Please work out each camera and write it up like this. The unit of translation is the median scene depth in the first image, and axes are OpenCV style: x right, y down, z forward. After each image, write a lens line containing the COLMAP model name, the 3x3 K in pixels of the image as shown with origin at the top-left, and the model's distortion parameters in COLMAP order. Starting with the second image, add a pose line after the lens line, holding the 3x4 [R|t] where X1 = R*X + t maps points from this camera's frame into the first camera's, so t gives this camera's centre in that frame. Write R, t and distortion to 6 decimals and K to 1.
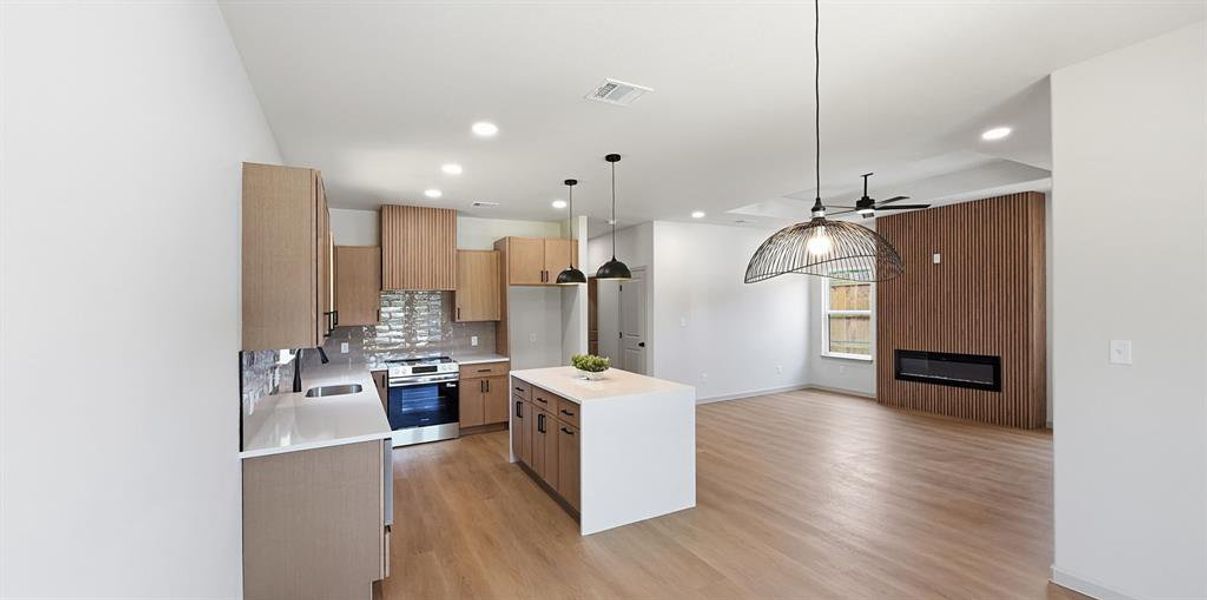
lens RADIAL K [[477.4, 0, 600.9], [0, 477.4, 310.0], [0, 0, 1]] dist [-0.000287, -0.000008]
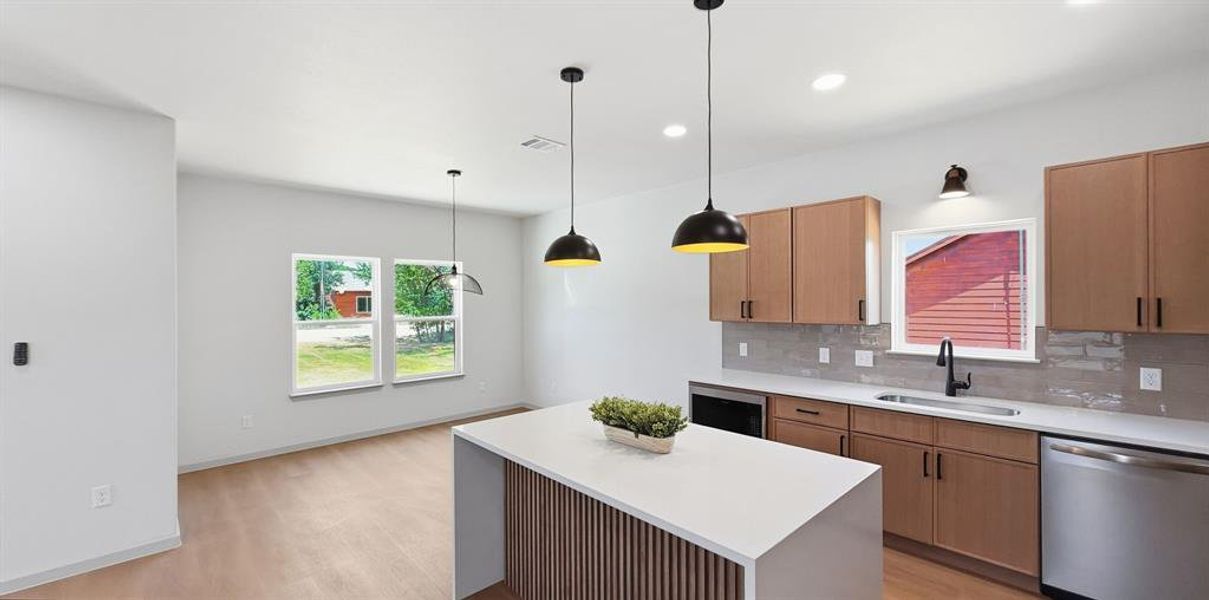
lens RADIAL K [[483.3, 0, 603.6], [0, 483.3, 288.7], [0, 0, 1]] dist [0.000390, -0.000154]
pose [[-0.965008, 0.026981, -0.260828, 0.112071], [0.028991, 0.999572, -0.003862, -0.019154], [0.260612, -0.011289, -0.965378, 1.164360]]
